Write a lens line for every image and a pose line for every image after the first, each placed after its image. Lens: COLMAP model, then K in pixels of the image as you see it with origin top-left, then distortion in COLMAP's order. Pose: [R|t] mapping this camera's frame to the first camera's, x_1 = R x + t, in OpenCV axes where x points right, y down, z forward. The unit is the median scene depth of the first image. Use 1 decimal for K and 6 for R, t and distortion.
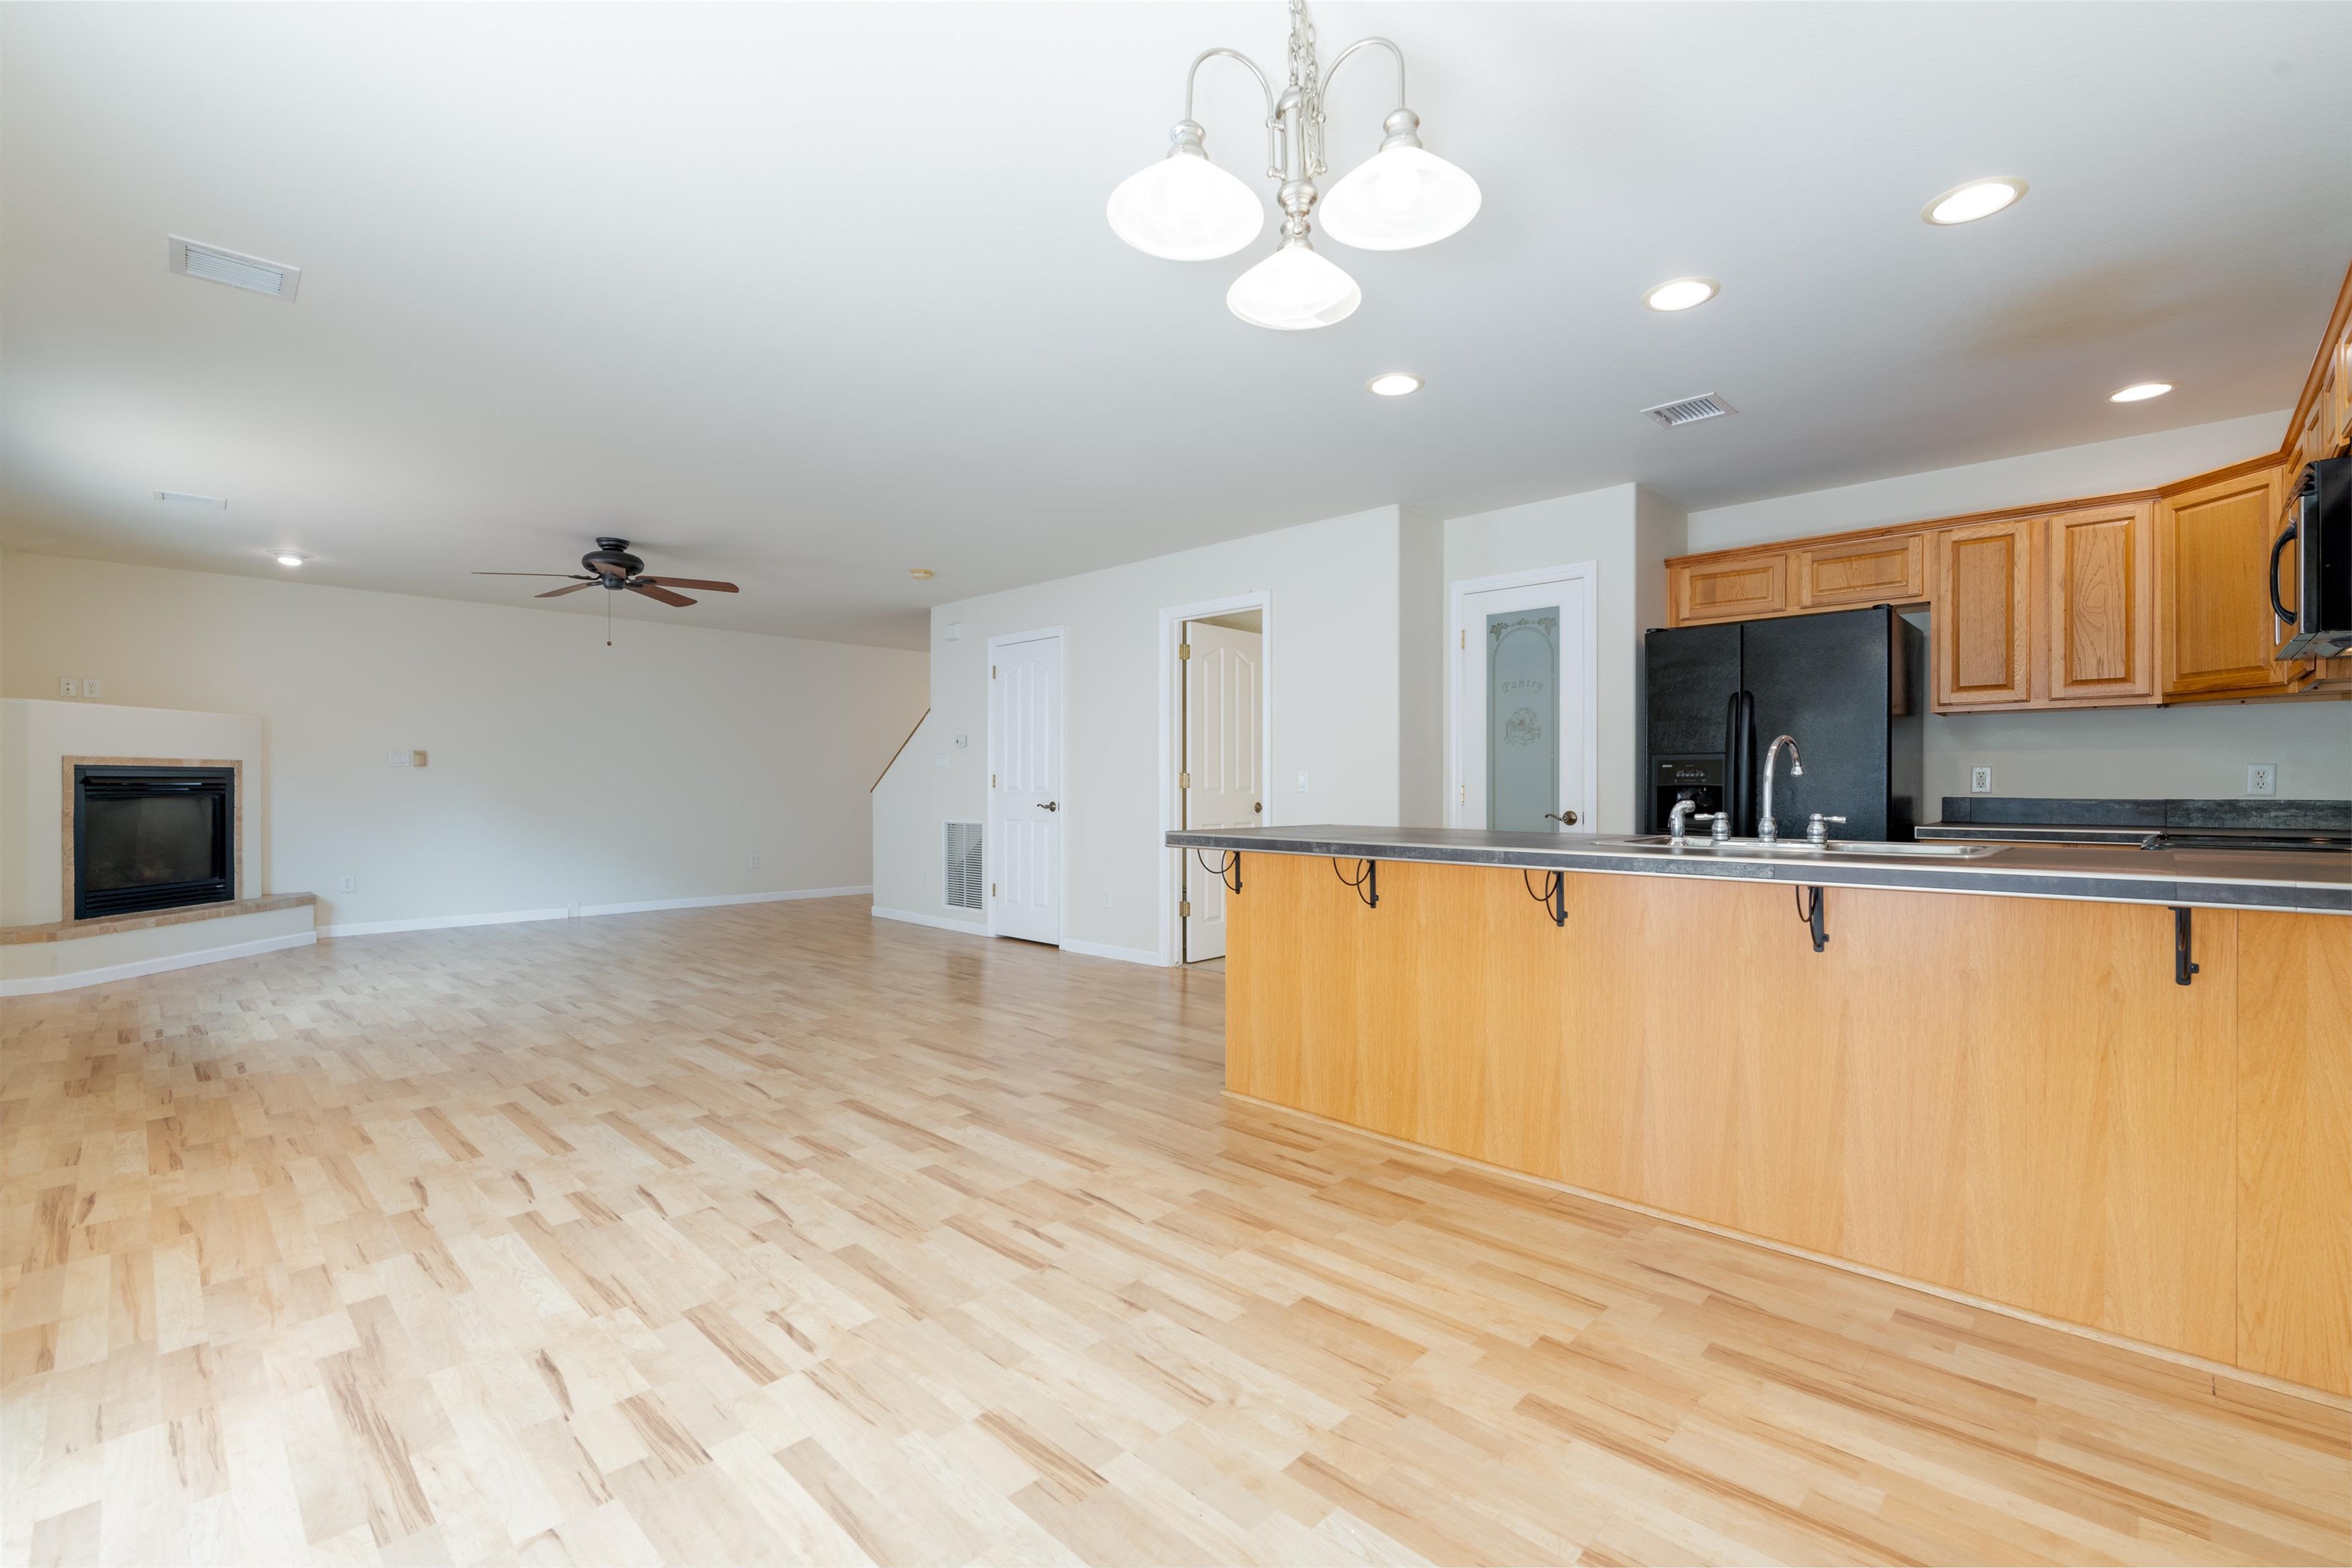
lens RADIAL K [[1015.8, 0, 1224.3], [0, 1015.8, 786.4], [0, 0, 1]] dist [0.001116, 0.000158]
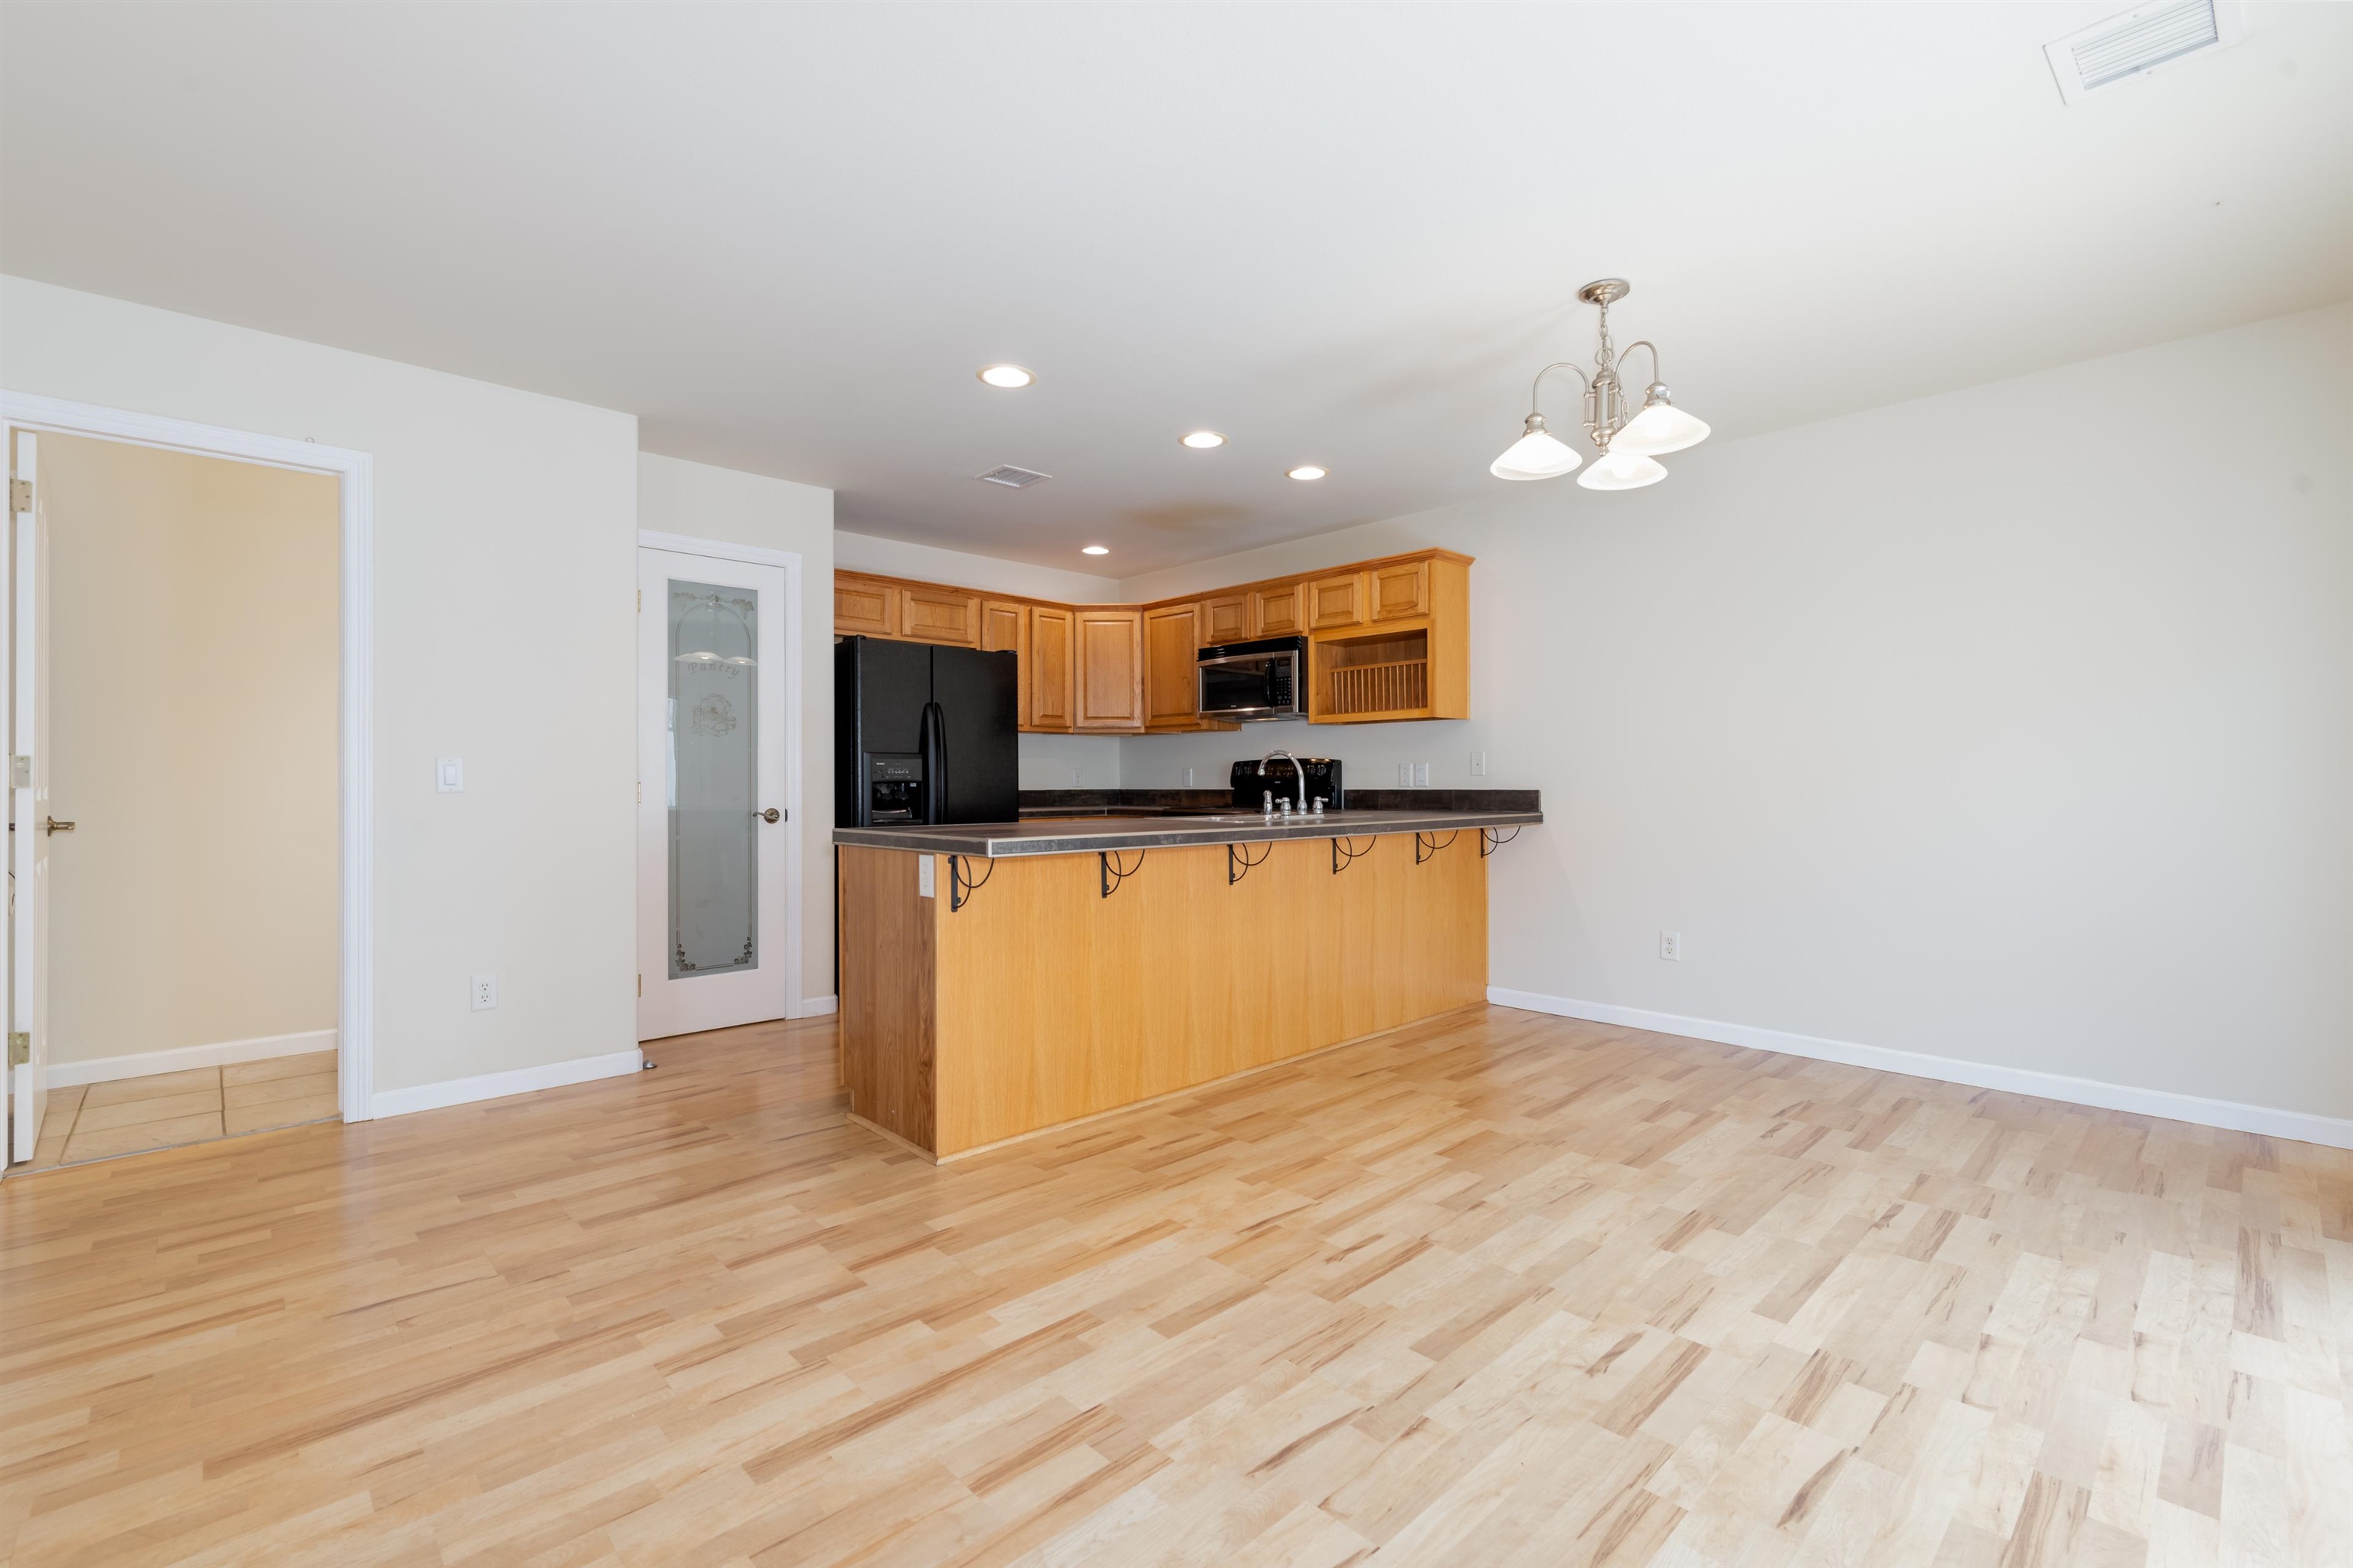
lens RADIAL K [[1016.2, 0, 1169.3], [0, 1016.2, 788.6], [0, 0, 1]] dist [0.001116, 0.000158]
pose [[0.075187, -0.006581, 0.997148, -0.915154], [0.003338, 0.999974, 0.006348, 0.000512], [-0.997164, 0.002851, 0.075207, 0.876638]]
